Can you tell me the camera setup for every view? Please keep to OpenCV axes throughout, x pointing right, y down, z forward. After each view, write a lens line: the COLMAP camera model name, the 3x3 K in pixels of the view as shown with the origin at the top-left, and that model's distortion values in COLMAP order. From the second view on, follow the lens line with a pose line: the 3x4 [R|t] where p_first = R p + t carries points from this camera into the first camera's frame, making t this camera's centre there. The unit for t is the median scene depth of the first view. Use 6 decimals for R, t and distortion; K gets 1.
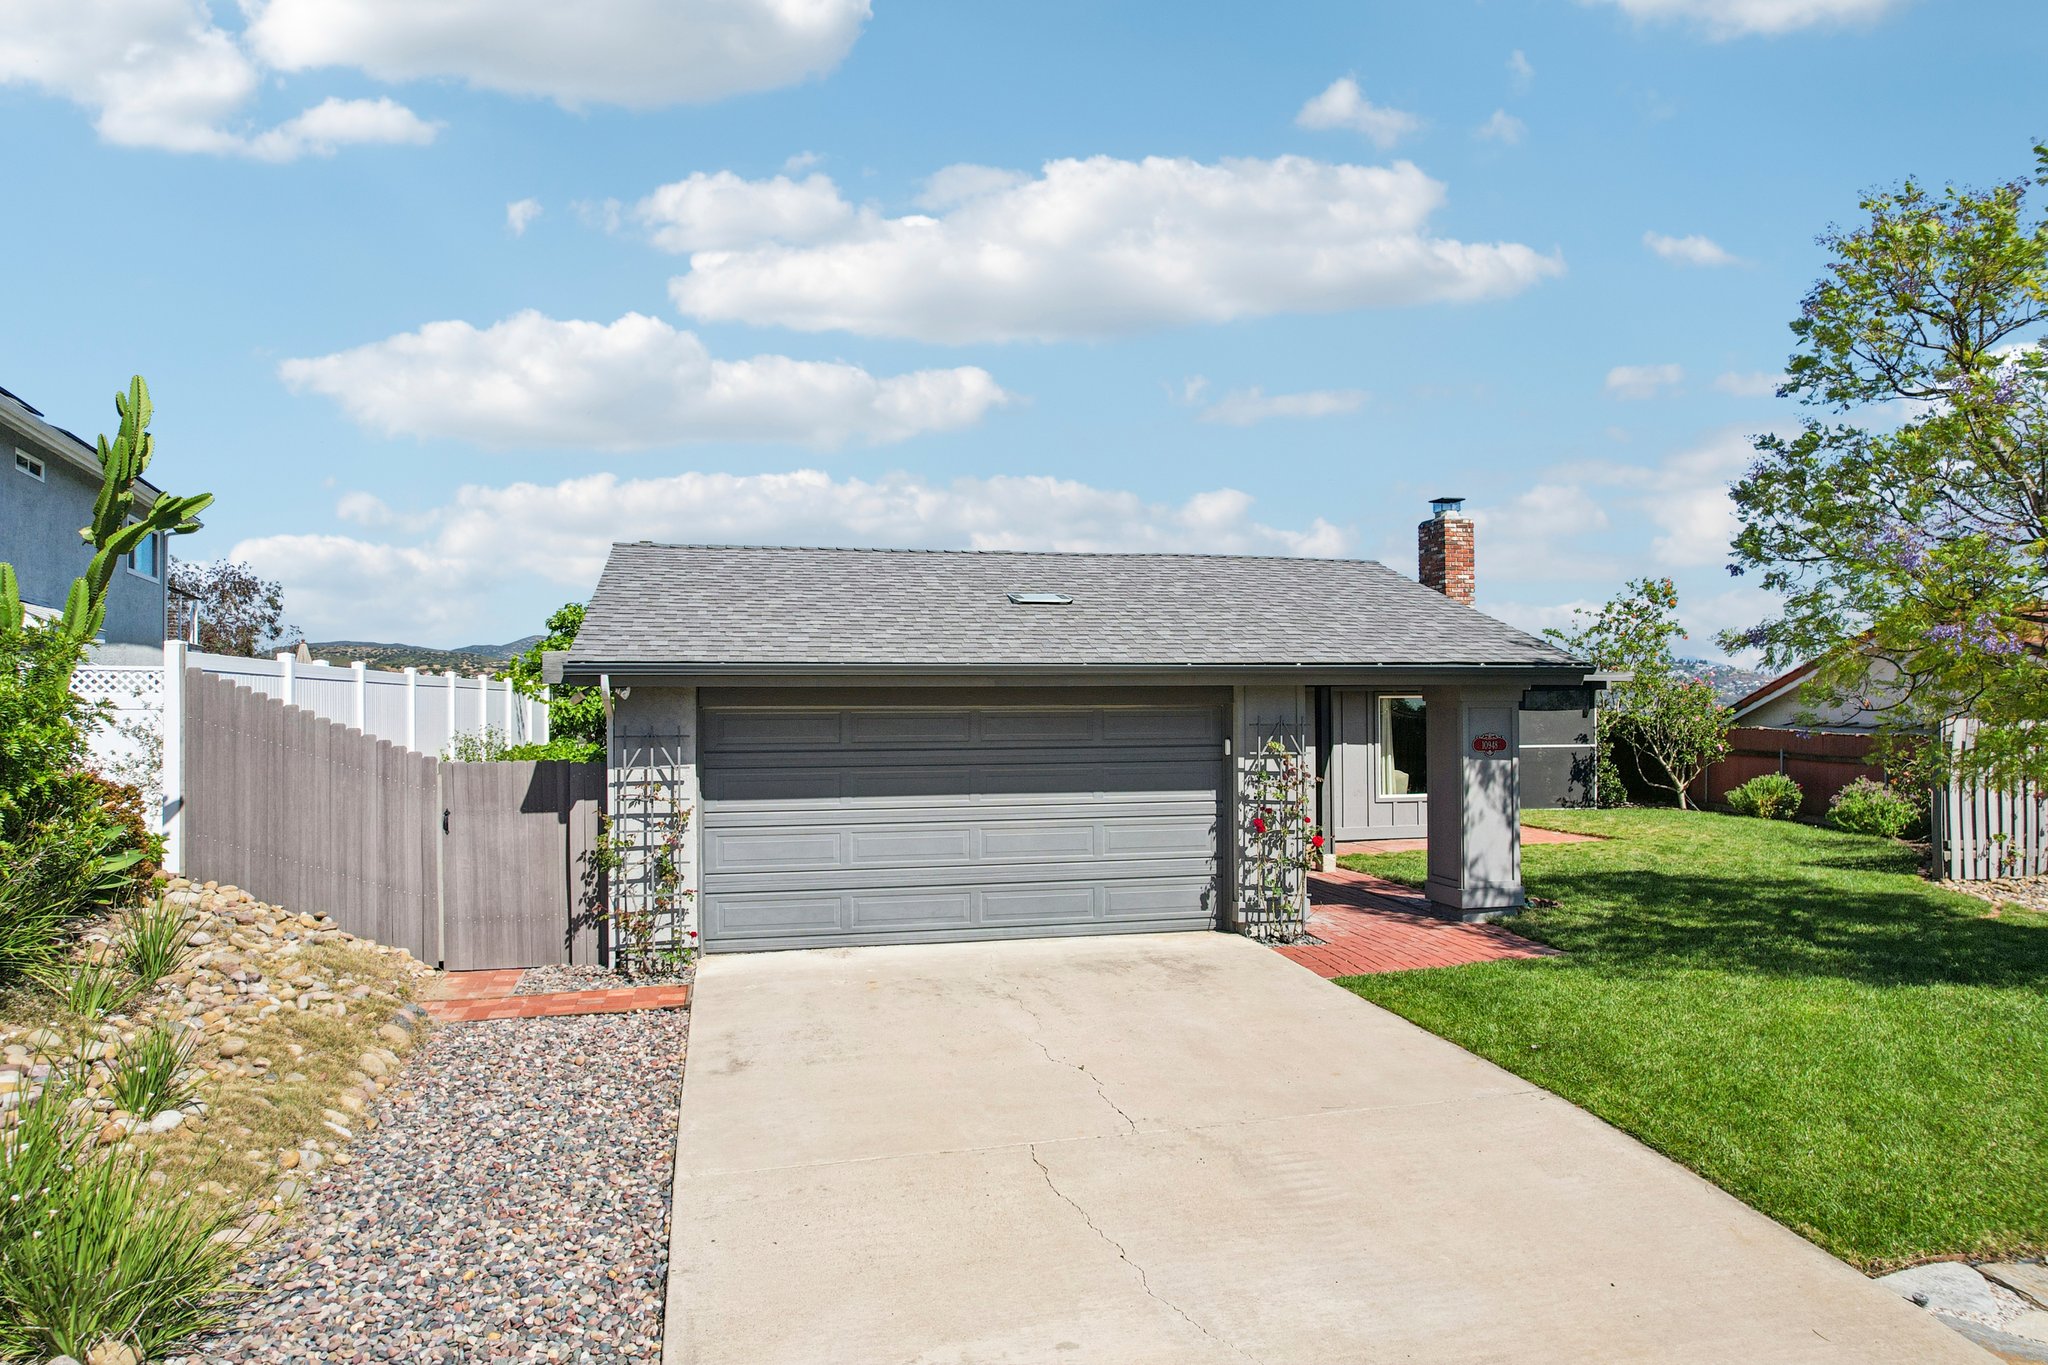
lens RADIAL K [[1314.3, 0, 1030.7], [0, 1314.3, 683.8], [0, 0, 1]] dist [-0.072042, 0.062277]
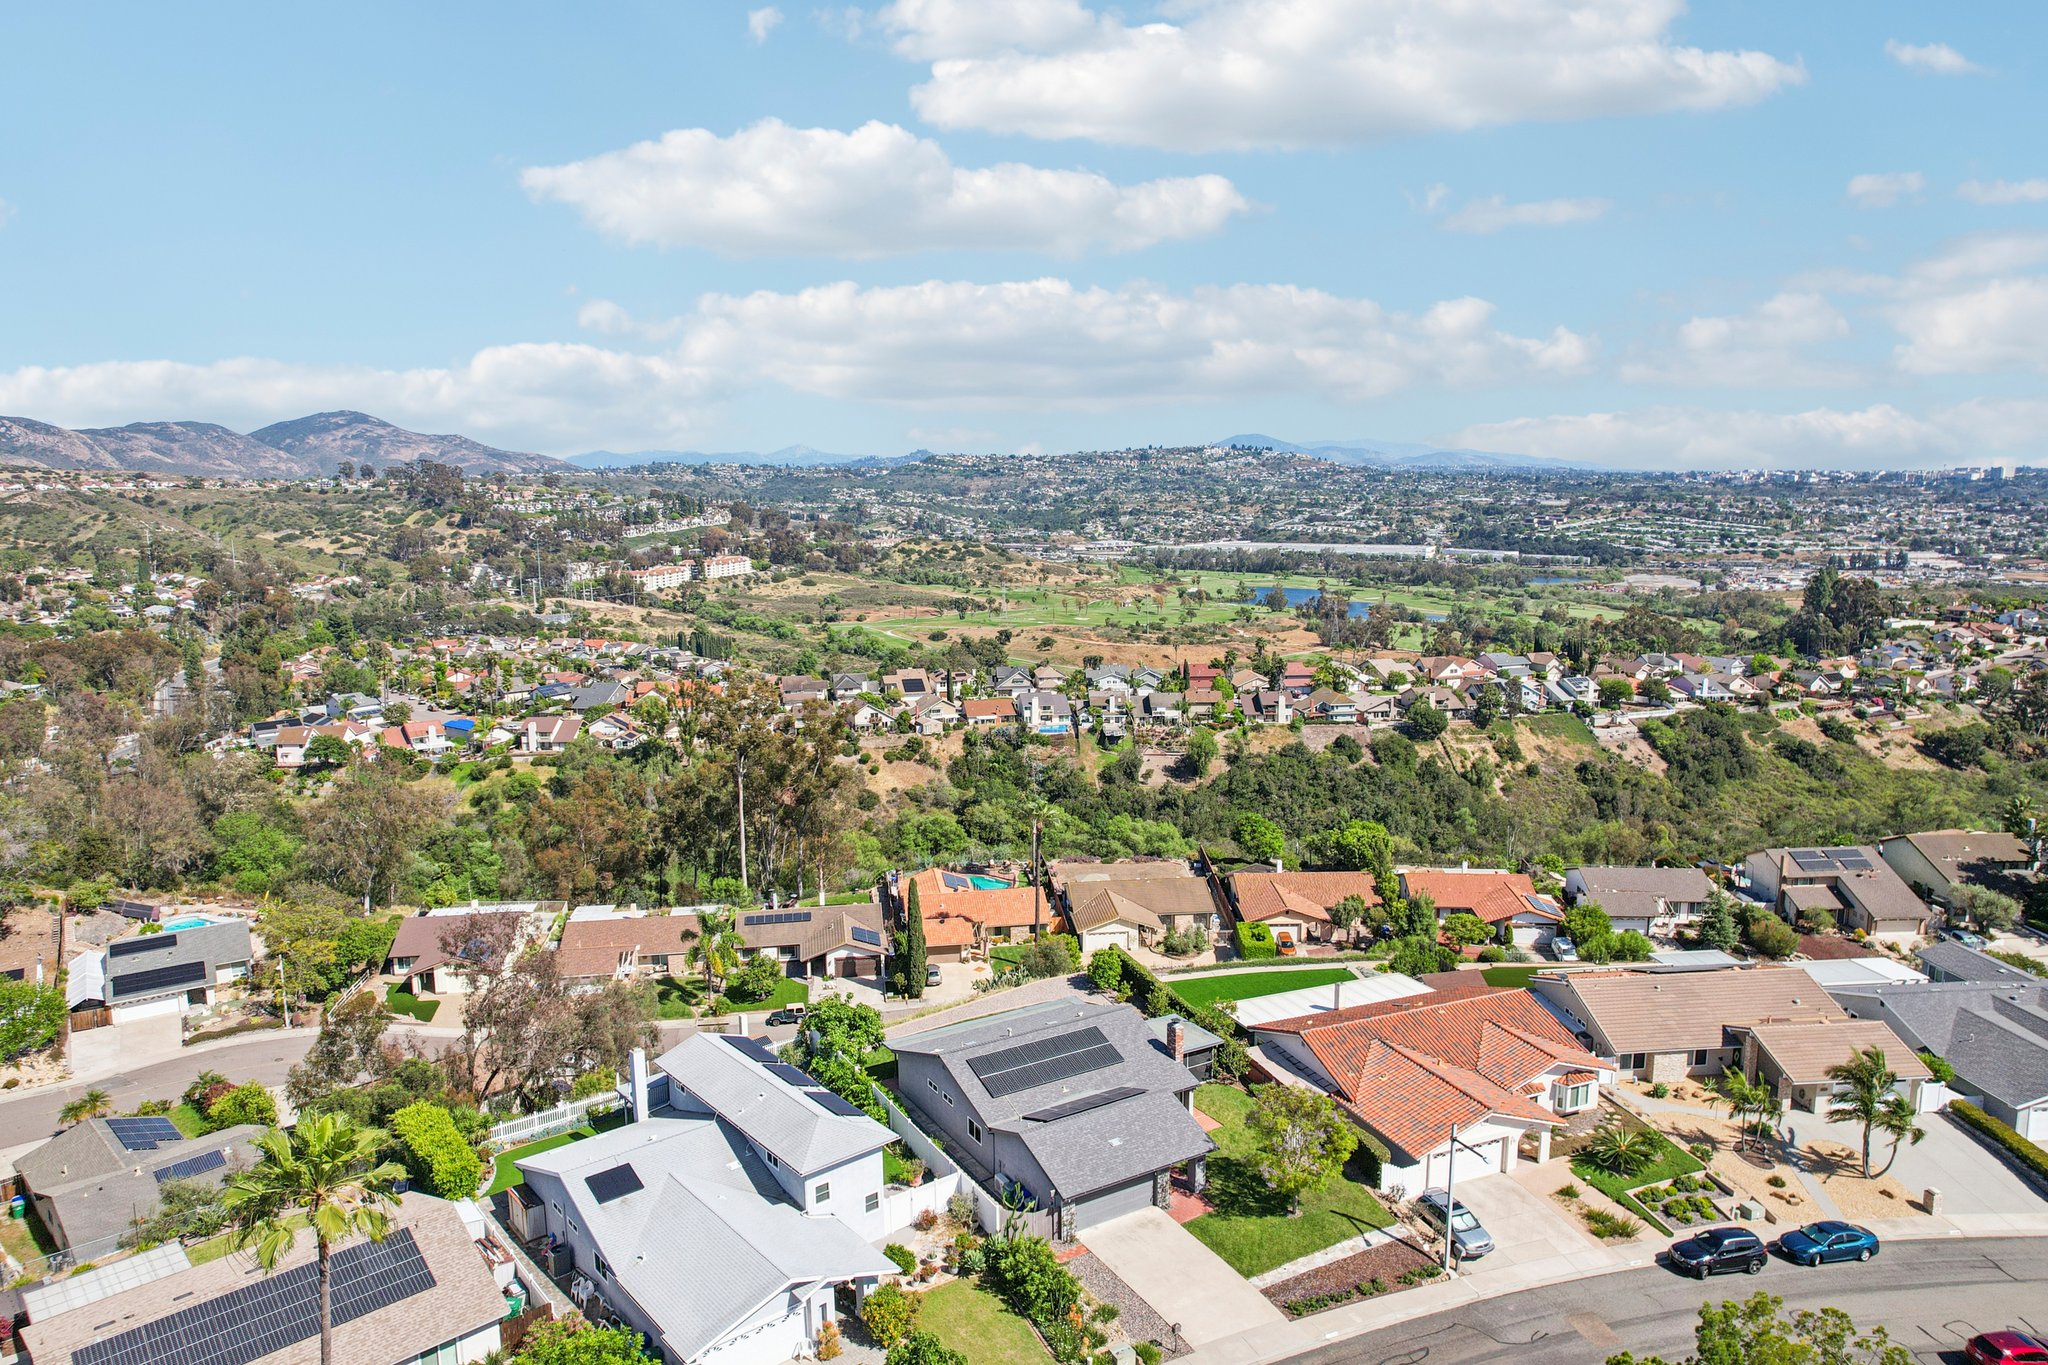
lens RADIAL K [[1326.1, 0, 1029.3], [0, 1326.1, 685.5], [0, 0, 1]] dist [-0.073733, 0.064263]
pose [[0.954784, -0.051549, 0.292796, -1.991384], [0.002927, 0.986435, 0.164124, -3.084424], [-0.297284, -0.155846, 0.941984, -3.940713]]
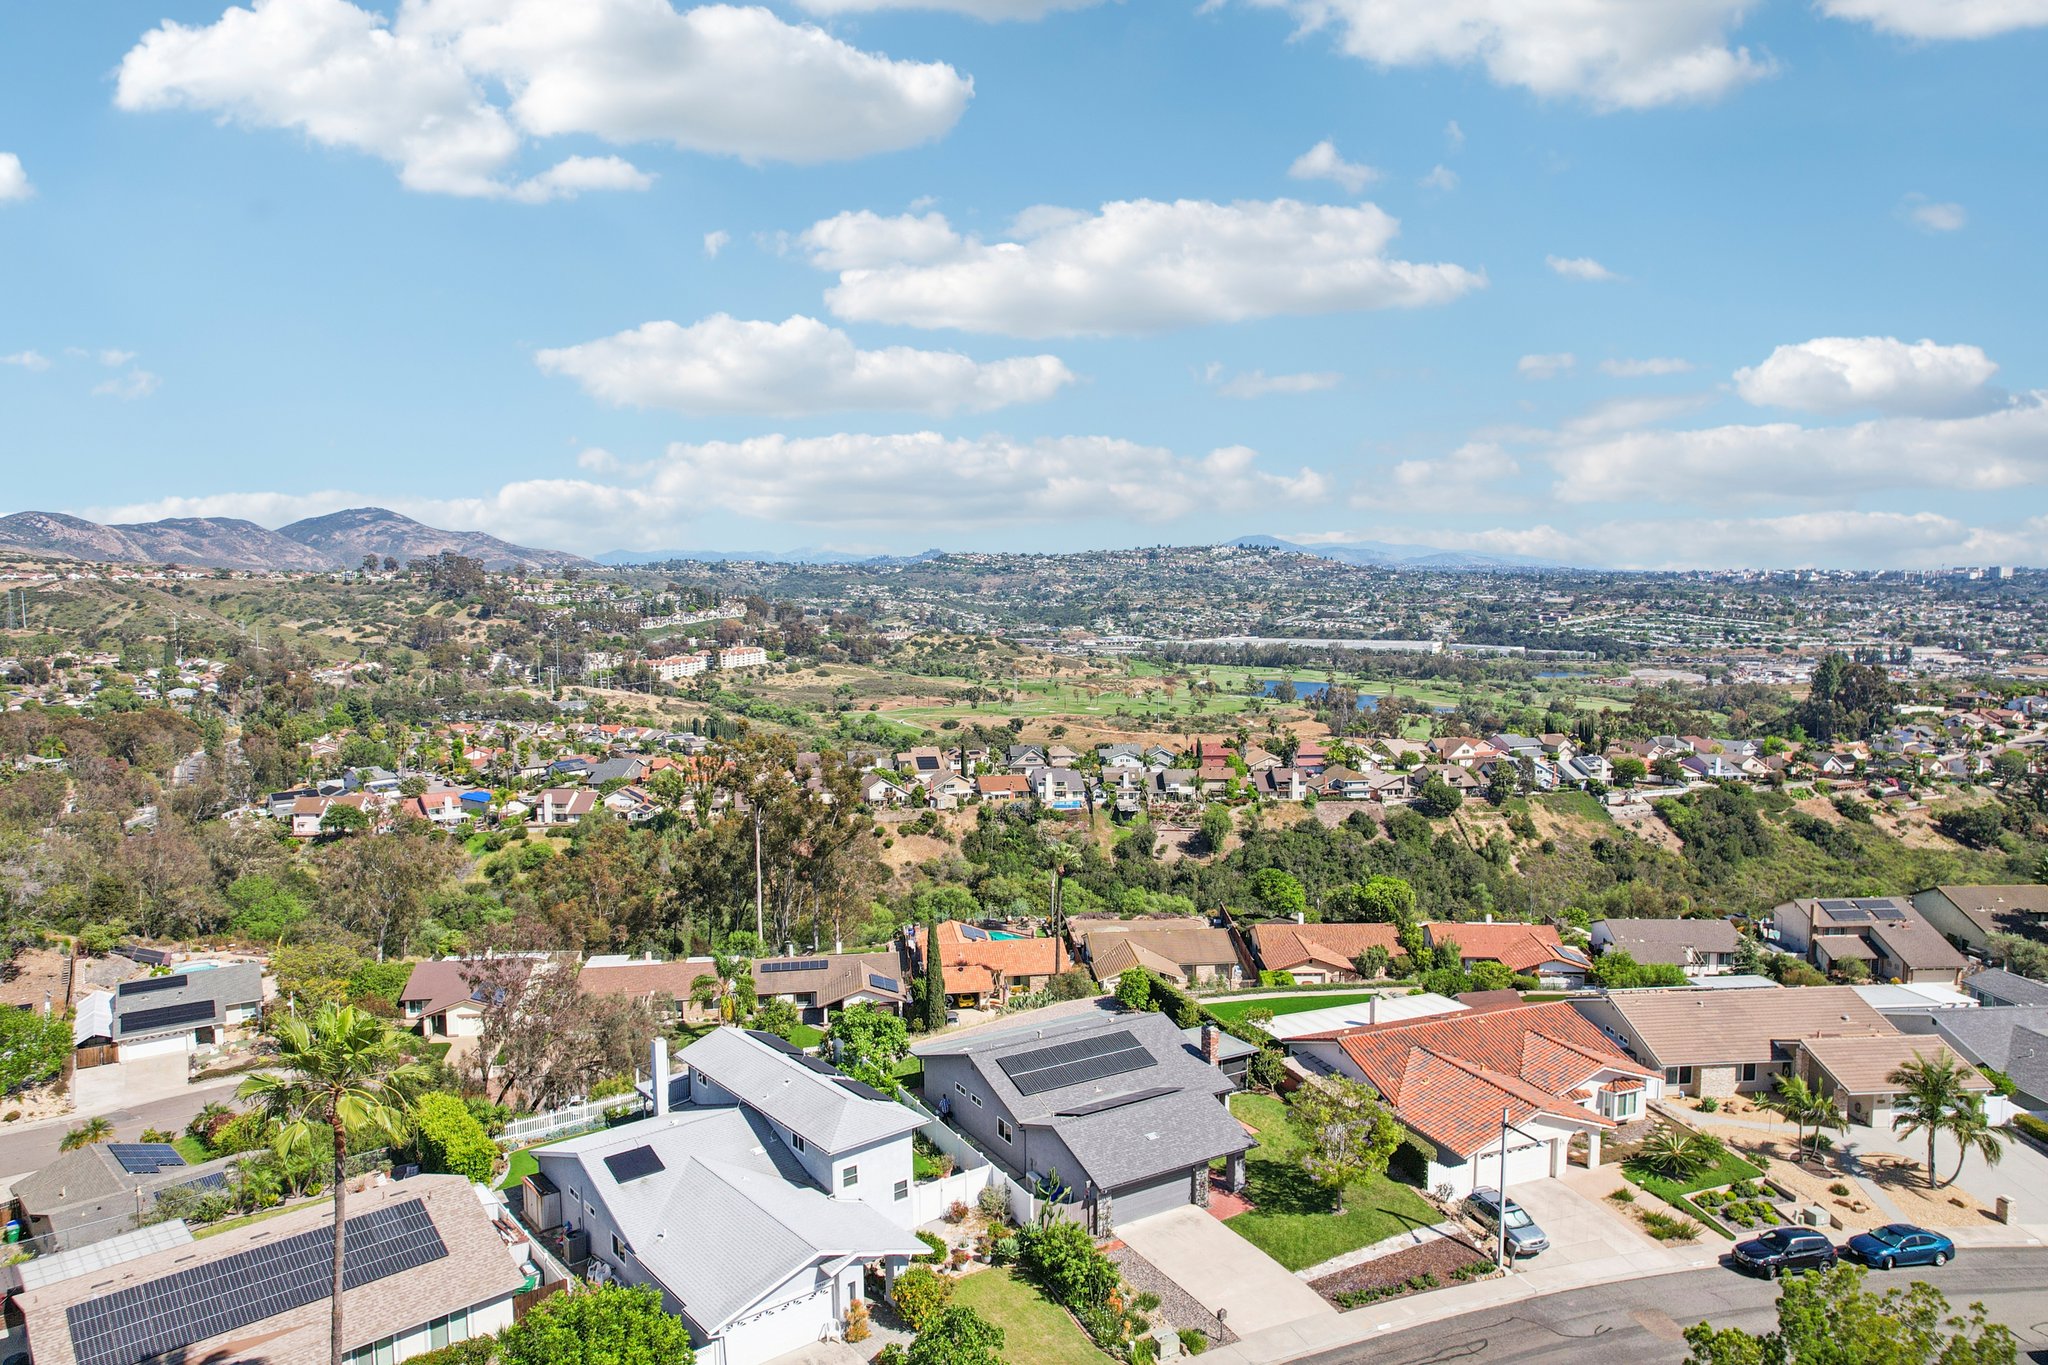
lens RADIAL K [[1314.3, 0, 1030.7], [0, 1314.3, 683.8], [0, 0, 1]] dist [-0.072042, 0.062277]
pose [[0.956866, -0.026369, 0.289329, -2.085255], [0.000019, 0.995878, 0.090701, -2.553160], [-0.290528, -0.086784, 0.952923, -3.871637]]
